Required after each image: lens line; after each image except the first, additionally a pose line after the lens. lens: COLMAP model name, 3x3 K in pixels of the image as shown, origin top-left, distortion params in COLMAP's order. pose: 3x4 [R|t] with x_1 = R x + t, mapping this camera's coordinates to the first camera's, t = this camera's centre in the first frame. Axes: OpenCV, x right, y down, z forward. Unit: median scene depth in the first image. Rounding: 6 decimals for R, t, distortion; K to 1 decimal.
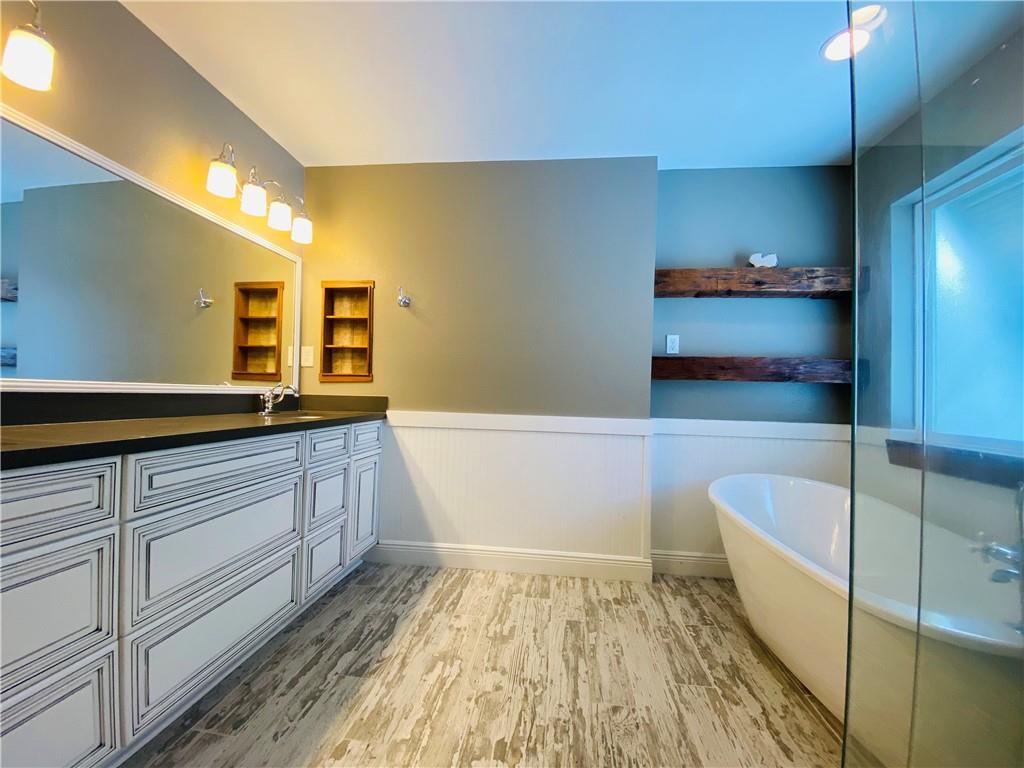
lens RADIAL K [[419.7, 0, 512.0], [0, 419.7, 384.0], [0, 0, 1]] dist [0.013996, -0.017000]
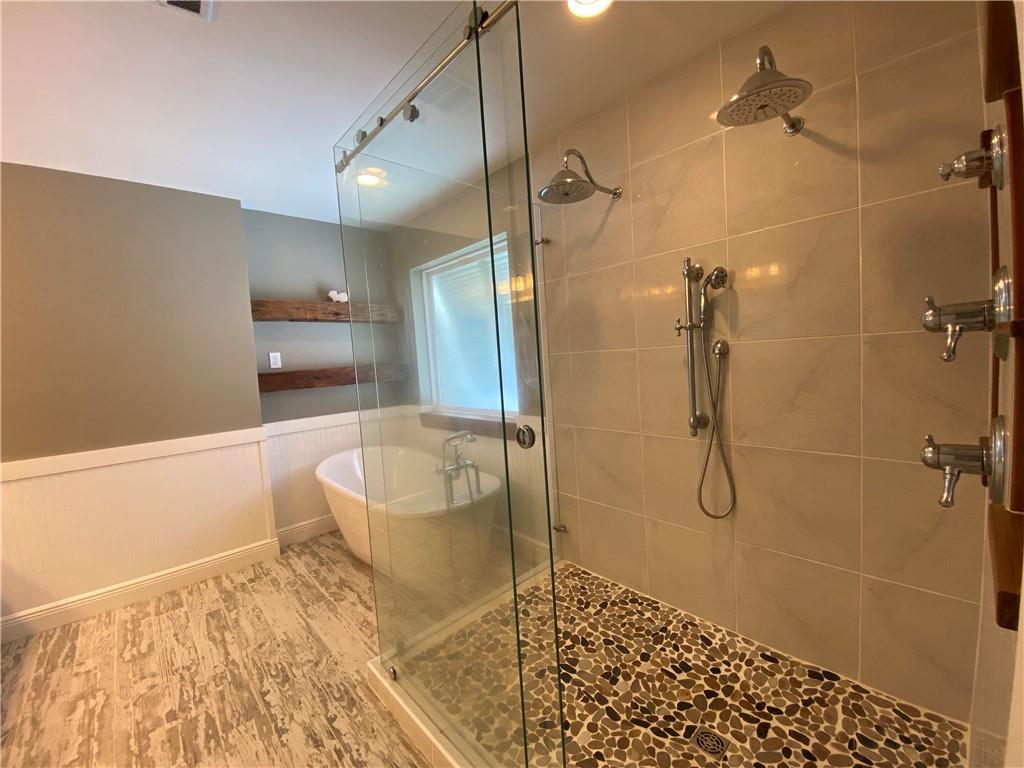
lens RADIAL K [[419.7, 0, 512.0], [0, 419.7, 384.0], [0, 0, 1]] dist [0.013996, -0.017000]
pose [[0.652150, -0.119682, 0.748583, -0.110959], [0.066813, 0.992691, 0.100504, -0.132527], [-0.755140, -0.015529, 0.655380, -0.392375]]
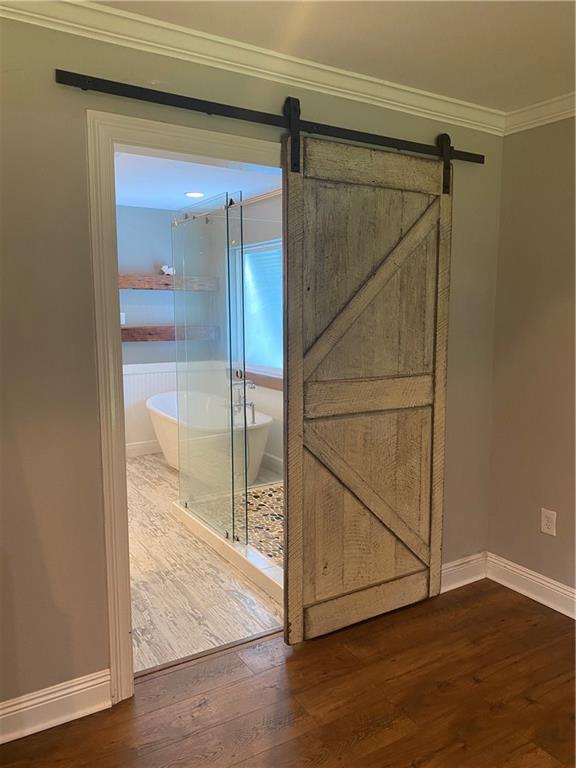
lens RADIAL K [[588.3, 0, 288.0], [0, 588.3, 384.0], [0, 0, 1]] dist [0.012484, 0.001257]
pose [[0.783602, -0.109339, 0.611566, -0.659392], [0.012218, 0.986913, 0.160791, -0.258300], [-0.621143, -0.118524, 0.774682, -1.479618]]
